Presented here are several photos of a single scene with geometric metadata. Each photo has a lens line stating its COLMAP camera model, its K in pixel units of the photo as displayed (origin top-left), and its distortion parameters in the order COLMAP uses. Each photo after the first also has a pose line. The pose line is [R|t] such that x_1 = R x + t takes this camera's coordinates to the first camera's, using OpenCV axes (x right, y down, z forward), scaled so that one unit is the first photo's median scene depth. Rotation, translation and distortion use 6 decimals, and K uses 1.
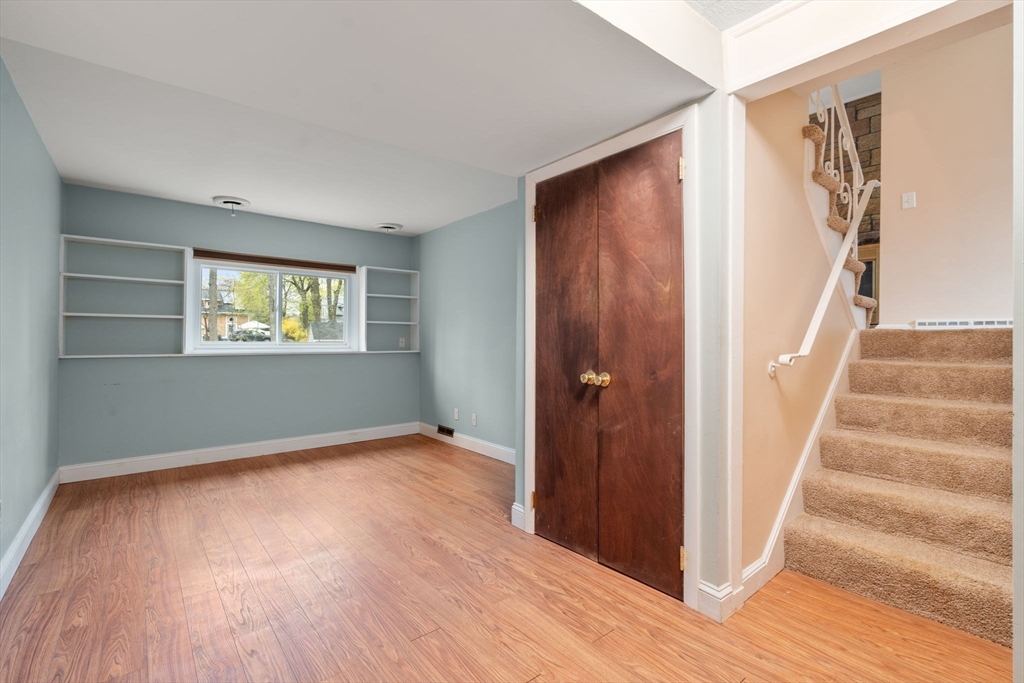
lens RADIAL K [[474.4, 0, 514.4], [0, 474.4, 338.5], [0, 0, 1]] dist [-0.000035, 0.000283]
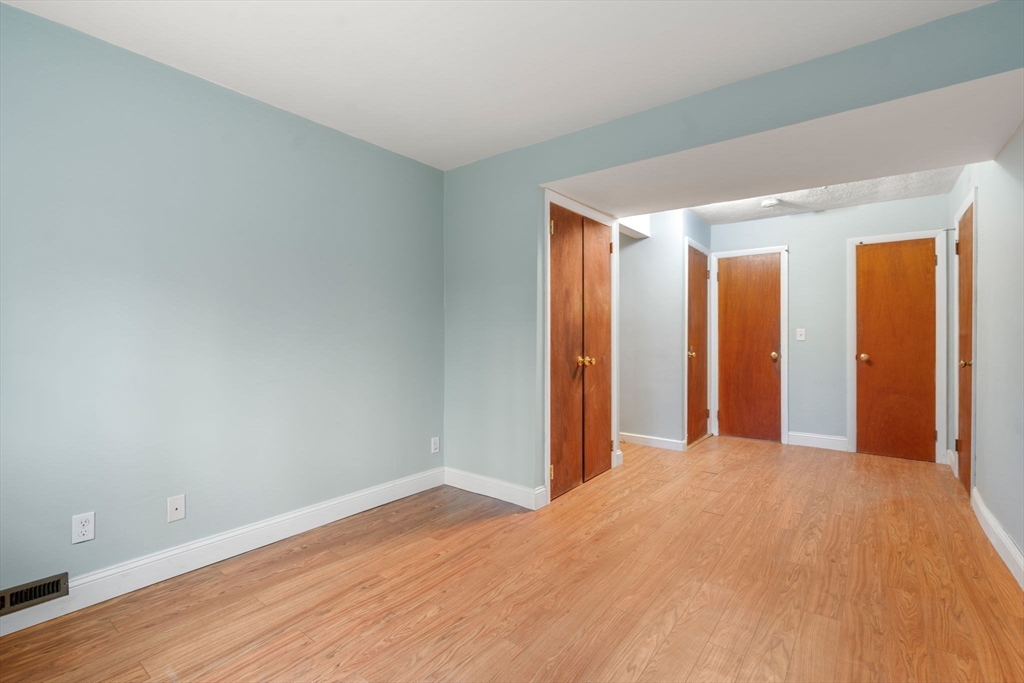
lens RADIAL K [[474.4, 0, 514.4], [0, 474.4, 338.5], [0, 0, 1]] dist [-0.000035, 0.000283]
pose [[-0.244589, -0.003789, 0.969620, -1.116434], [-0.000282, 0.999993, 0.003836, 0.006688], [-0.969627, 0.000665, -0.244588, 1.434959]]
